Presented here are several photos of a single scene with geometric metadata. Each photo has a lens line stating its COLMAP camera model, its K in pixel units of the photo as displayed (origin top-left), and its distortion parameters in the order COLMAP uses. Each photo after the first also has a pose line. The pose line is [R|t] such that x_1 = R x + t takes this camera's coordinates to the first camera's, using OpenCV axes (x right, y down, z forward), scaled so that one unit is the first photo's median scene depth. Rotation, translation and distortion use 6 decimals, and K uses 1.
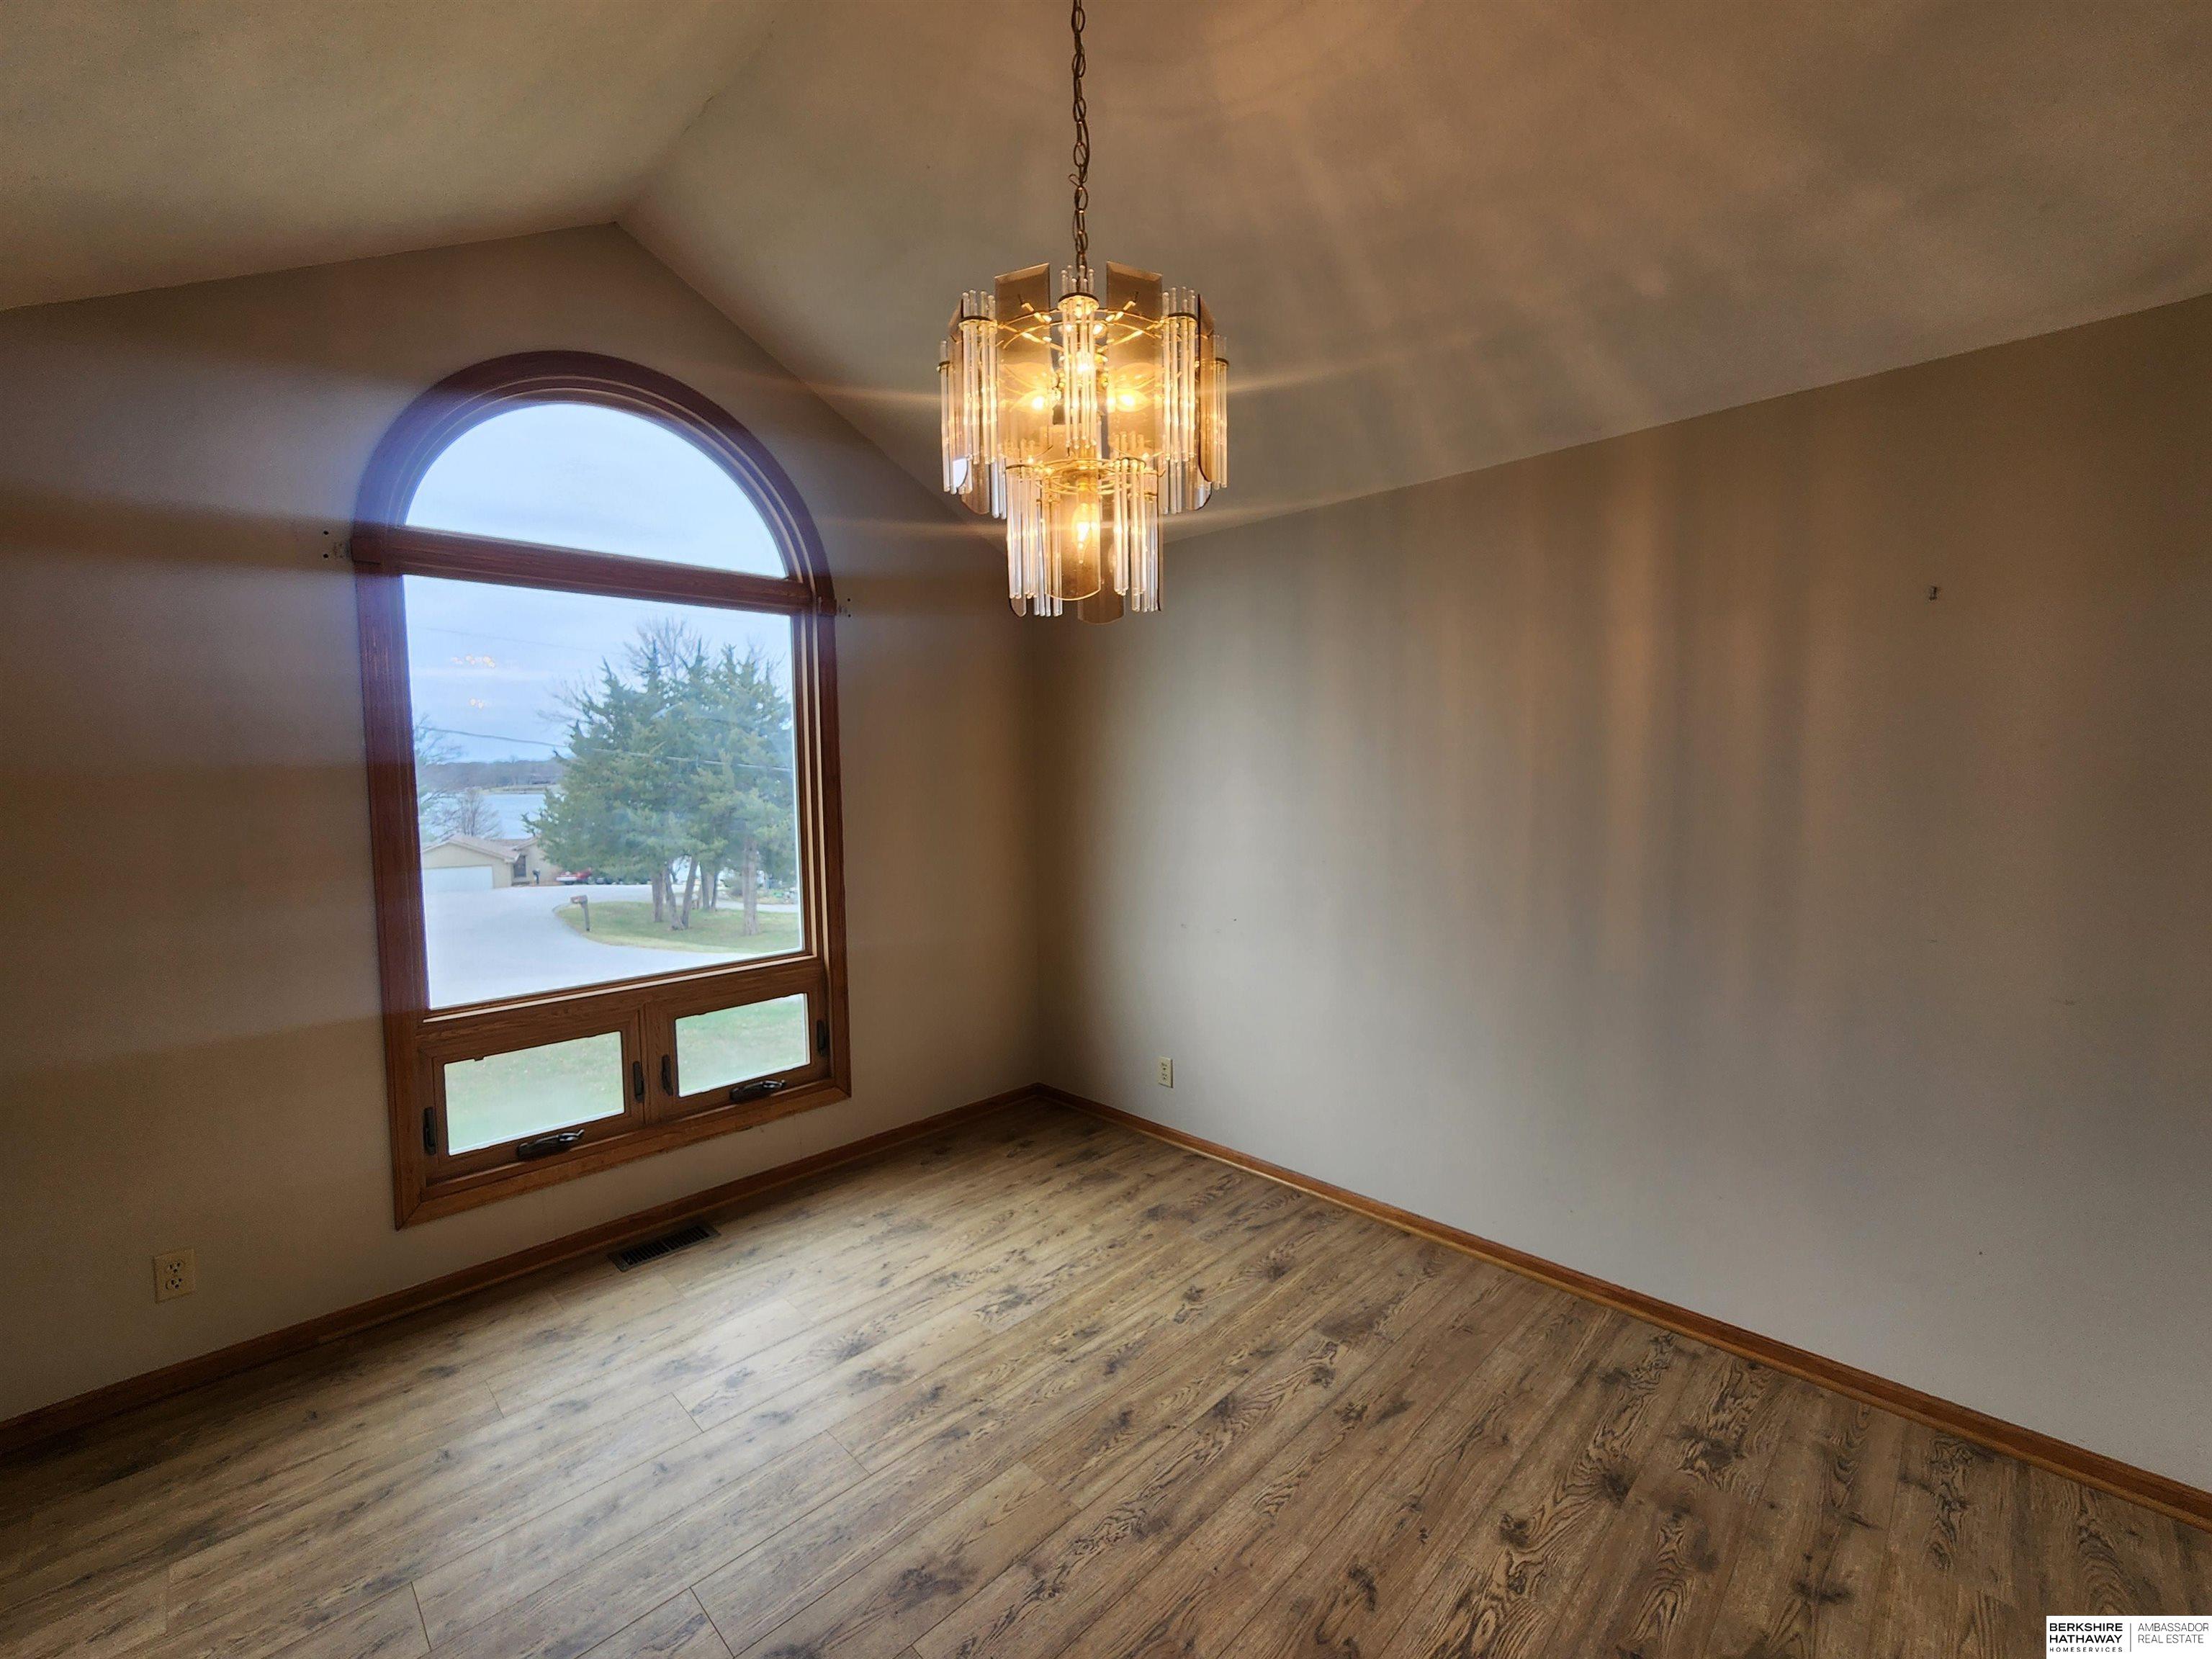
lens RADIAL K [[914.1, 0, 1105.1], [0, 914.1, 827.3], [0, 0, 1]] dist [-0.000169, 0.000869]
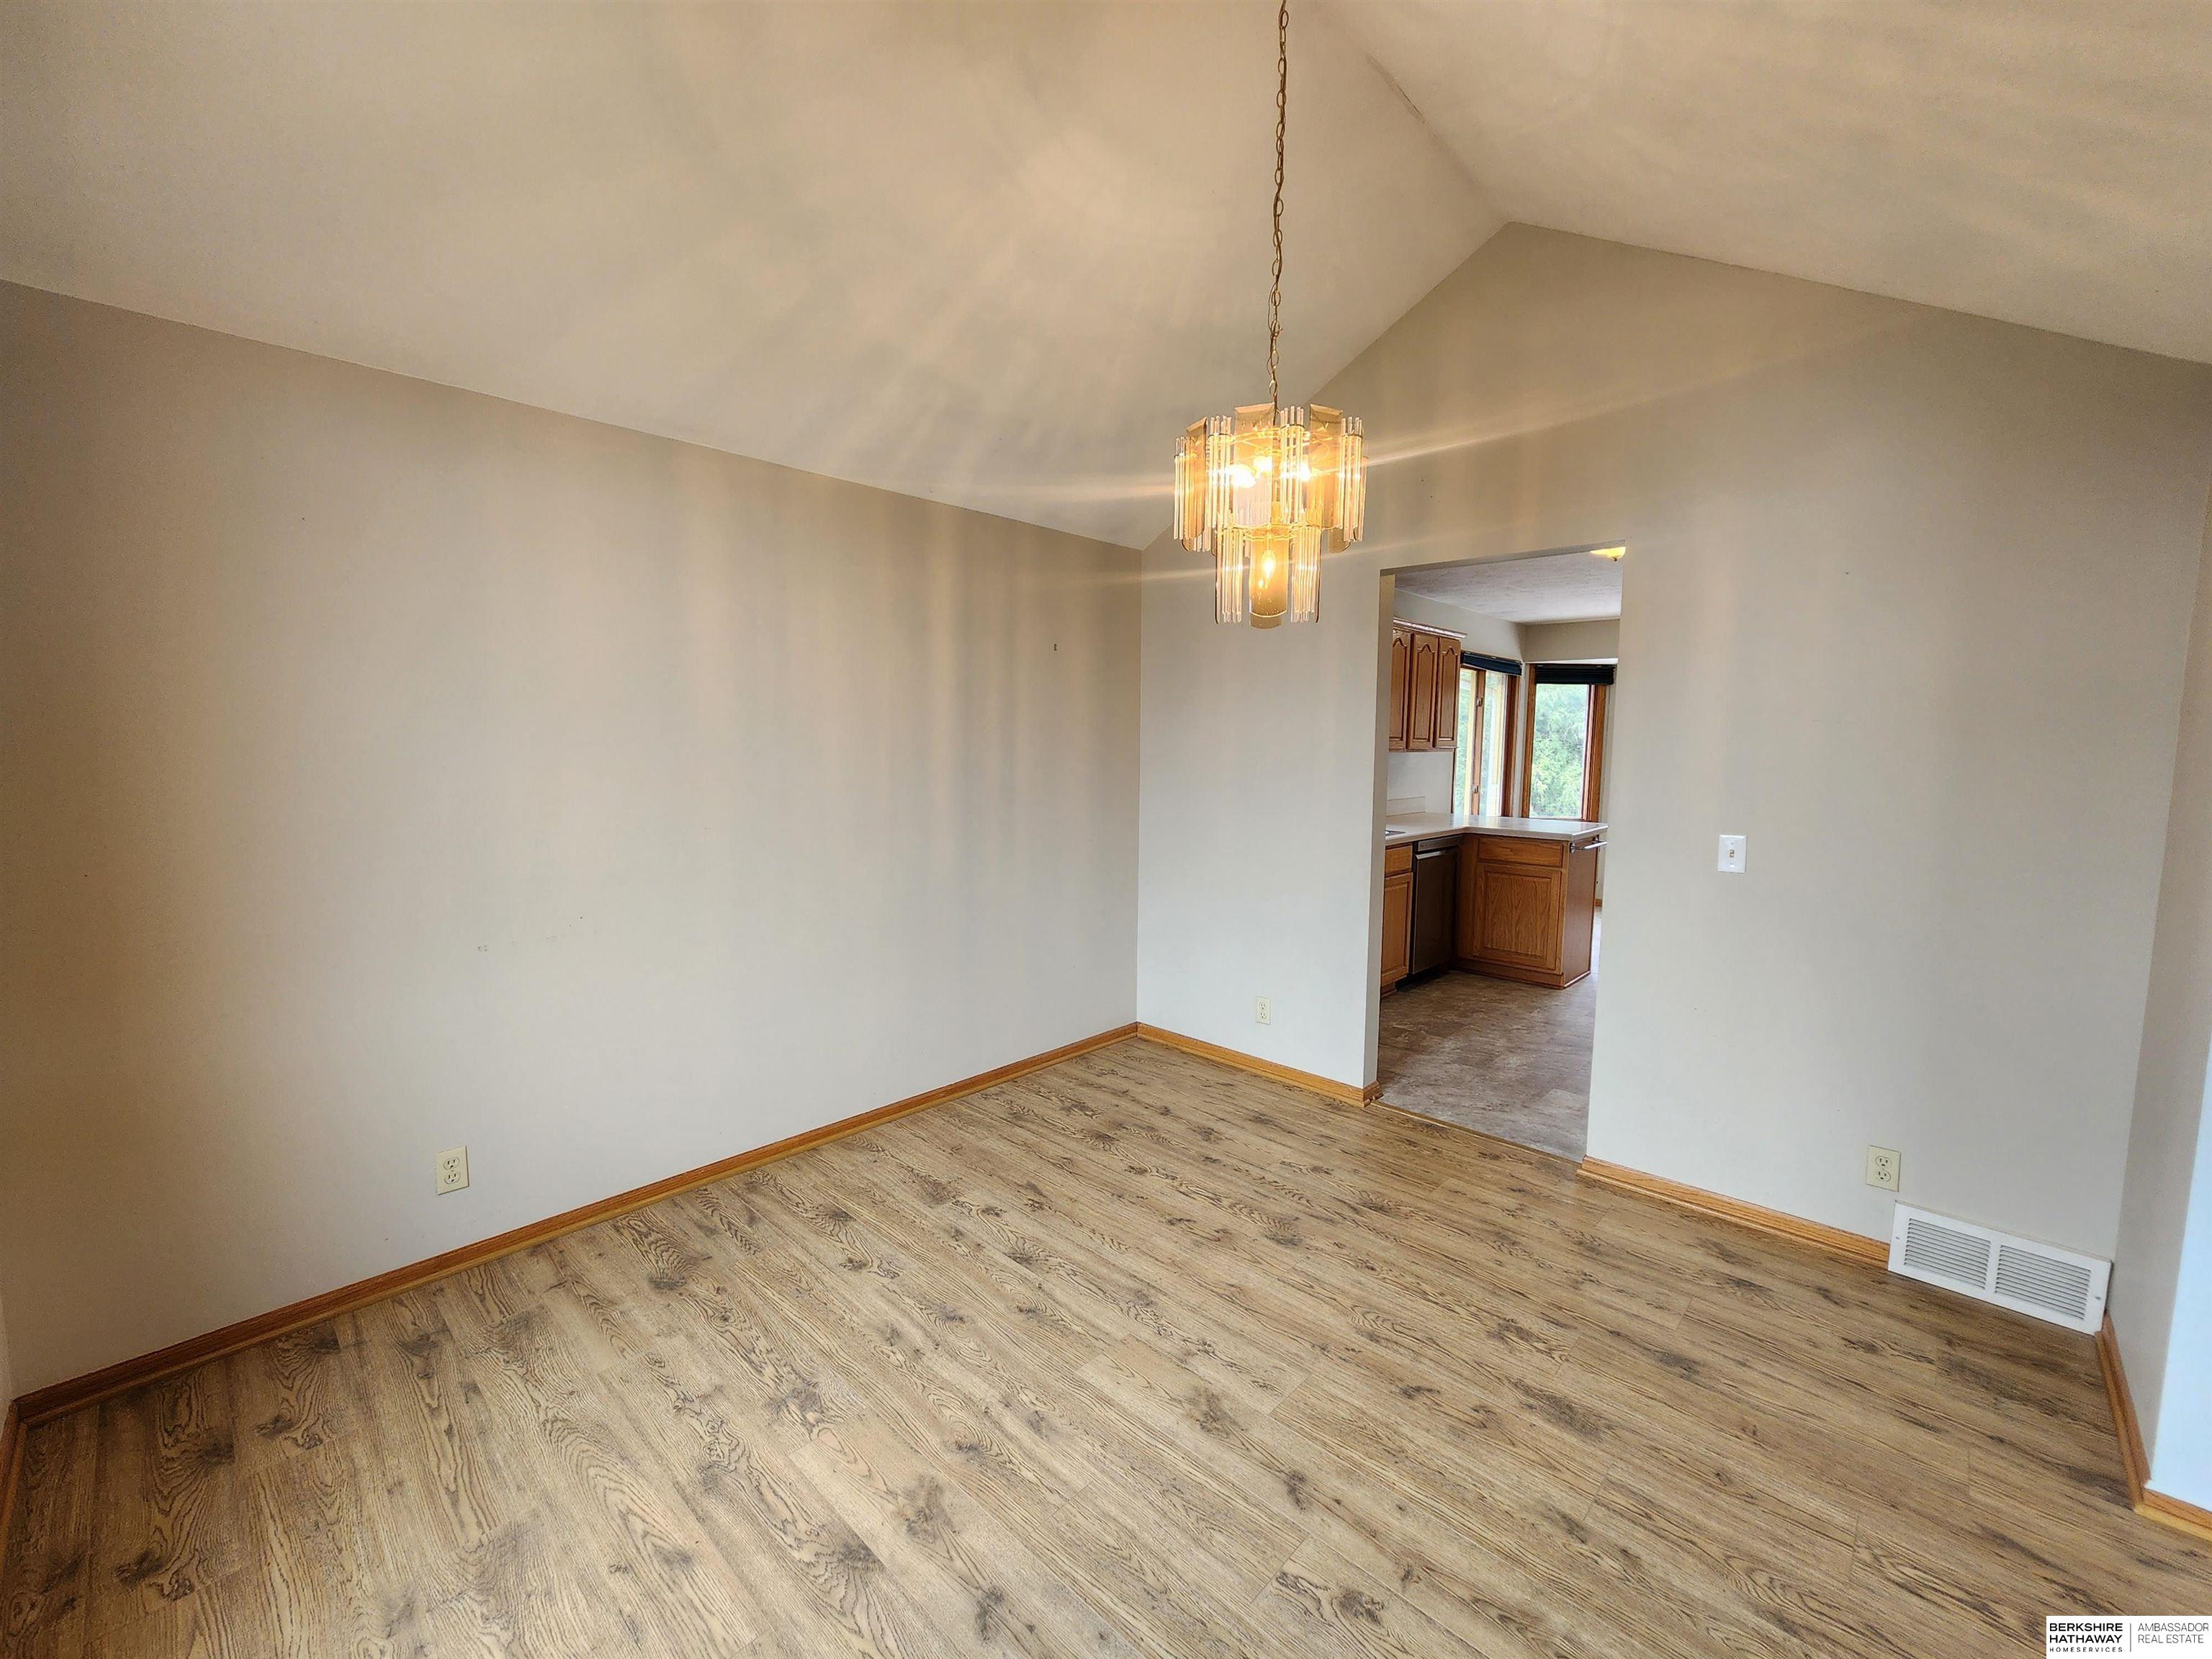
lens RADIAL K [[905.2, 0, 1118.5], [0, 905.2, 811.1], [0, 0, 1]] dist [-0.000834, 0.000164]
pose [[-0.032088, -0.068908, 0.997107, -0.846200], [0.053512, 0.996071, 0.070559, -0.024817], [-0.998052, 0.055621, -0.028275, 0.722202]]
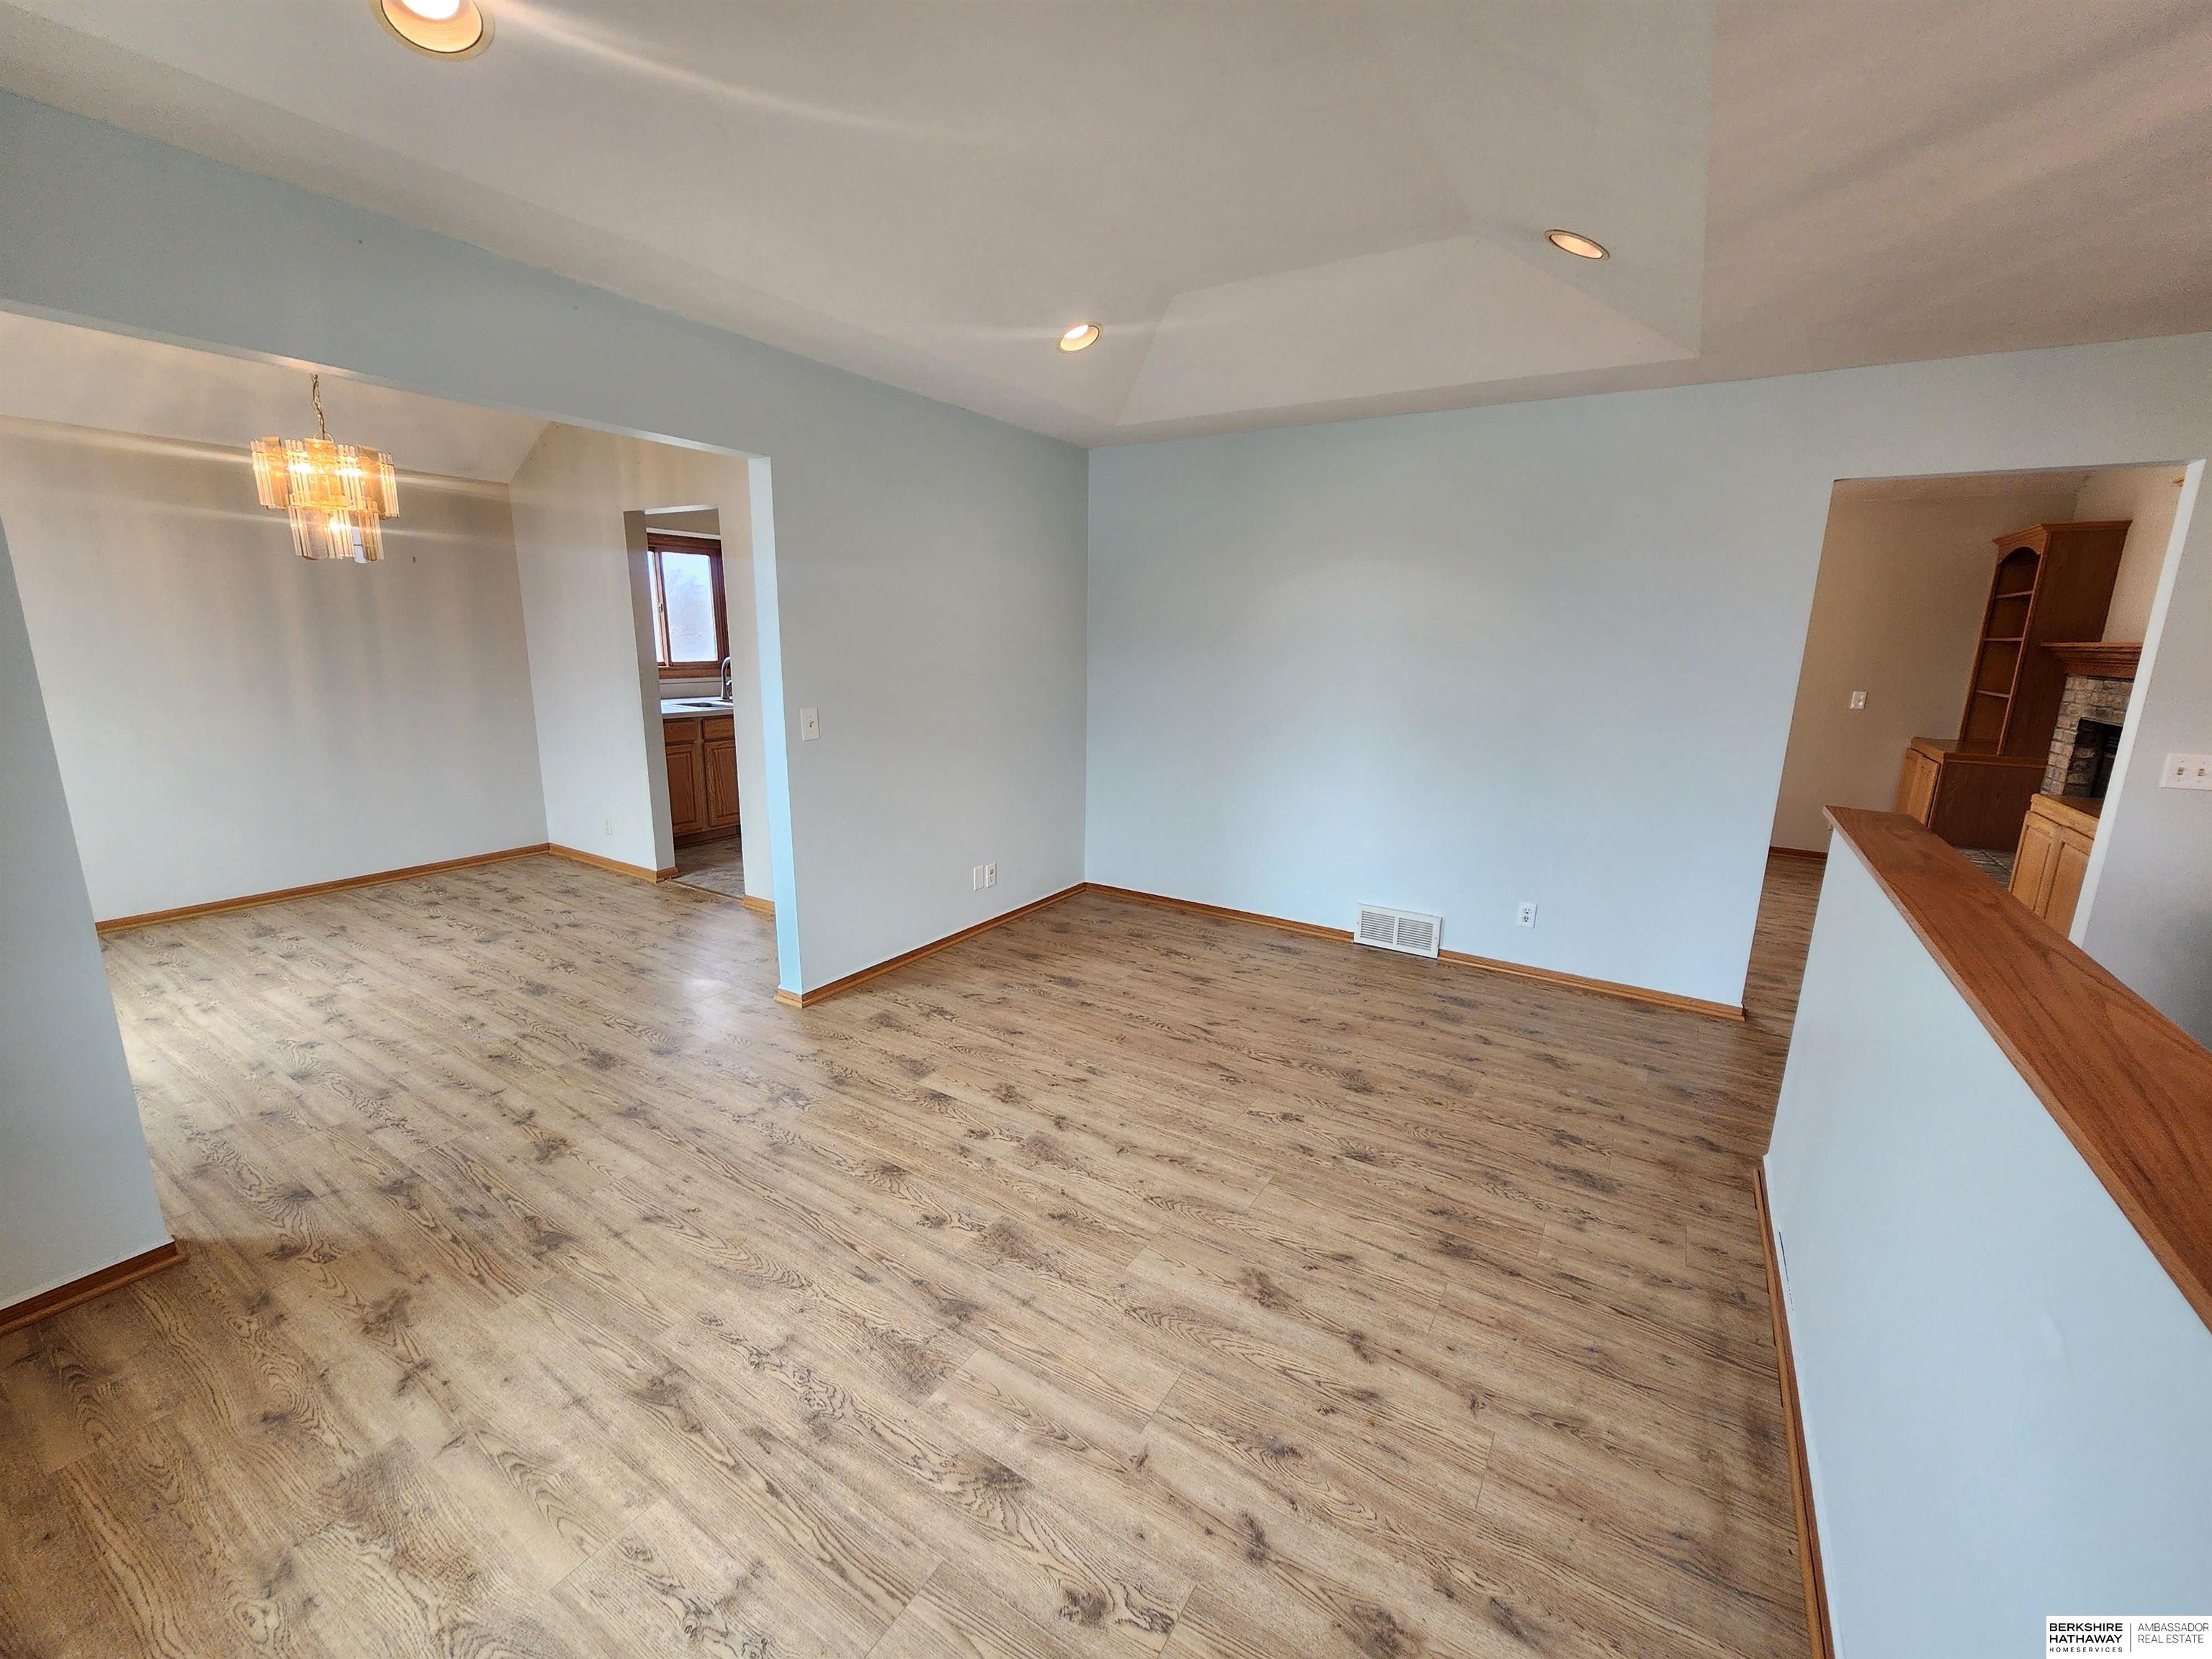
lens RADIAL K [[905.2, 0, 1113.6], [0, 905.2, 839.4], [0, 0, 1]] dist [-0.000834, 0.000164]
pose [[-0.217293, -0.212306, 0.952738, -1.678877], [0.044872, 0.972855, 0.227023, 0.030216], [-0.975074, 0.092082, -0.201868, -0.286794]]
